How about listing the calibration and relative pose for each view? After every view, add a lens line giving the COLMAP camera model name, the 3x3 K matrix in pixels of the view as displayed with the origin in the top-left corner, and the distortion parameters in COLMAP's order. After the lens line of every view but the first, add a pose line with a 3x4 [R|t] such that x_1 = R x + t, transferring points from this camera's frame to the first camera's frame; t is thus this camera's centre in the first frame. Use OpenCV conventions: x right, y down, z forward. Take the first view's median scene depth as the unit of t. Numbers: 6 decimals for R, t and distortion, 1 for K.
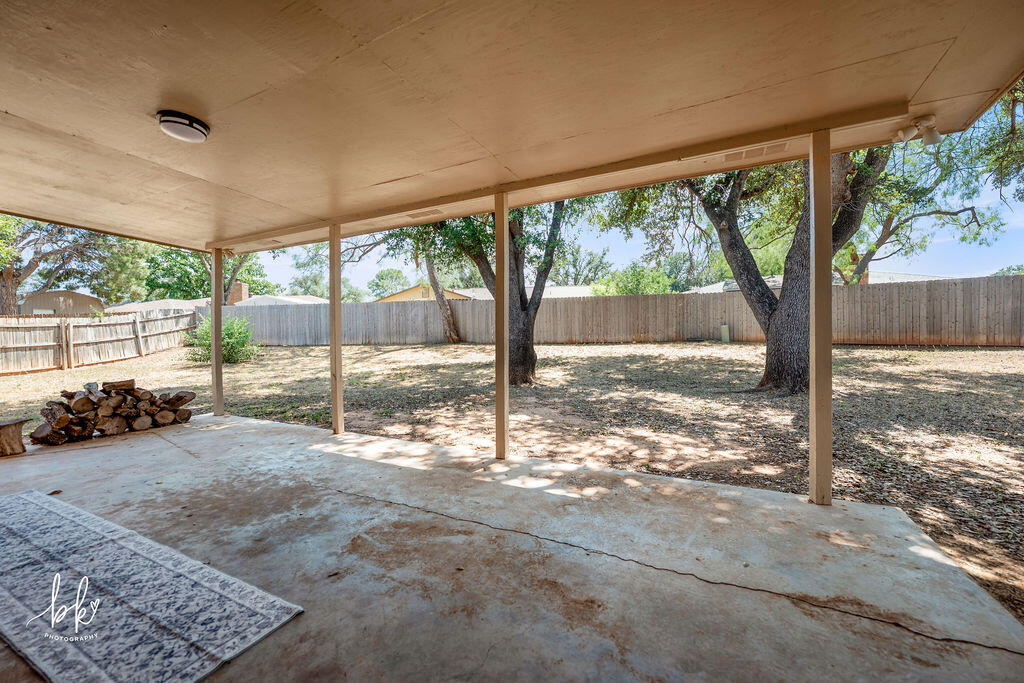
lens RADIAL K [[409.2, 0, 512.3], [0, 409.2, 341.3], [0, 0, 1]] dist [-0.003291, -0.000296]
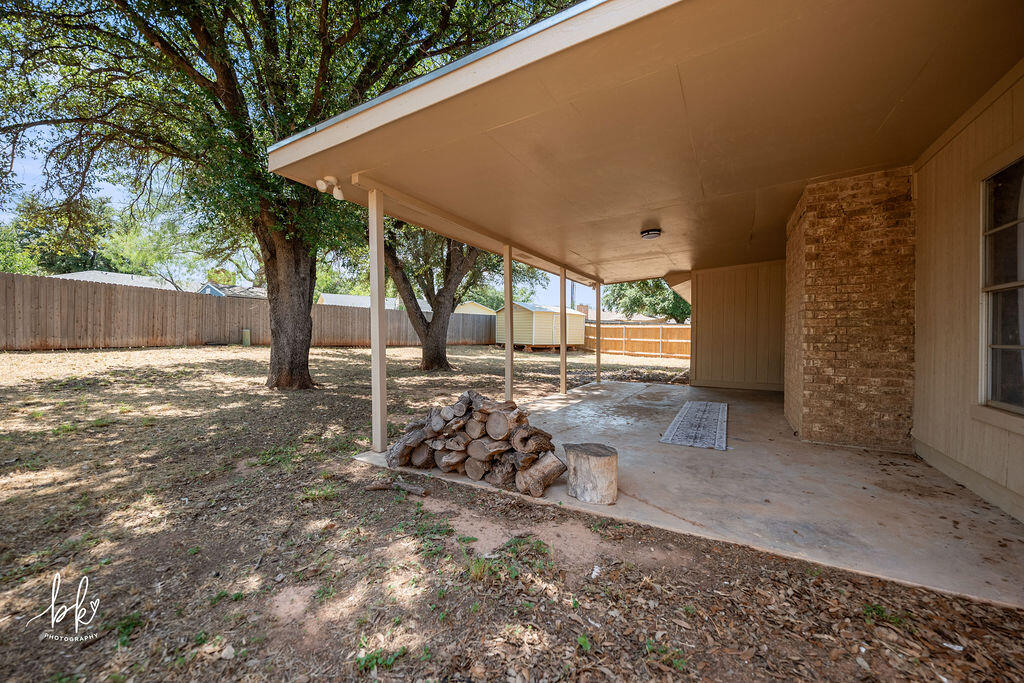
lens RADIAL K [[409.2, 0, 513.4], [0, 409.2, 340.4], [0, 0, 1]] dist [-0.003291, -0.000296]
pose [[0.016028, 0.008308, 0.999837, -0.479785], [0.003894, 0.999957, -0.008371, -0.001125], [-0.999864, 0.004028, 0.015995, 0.286935]]
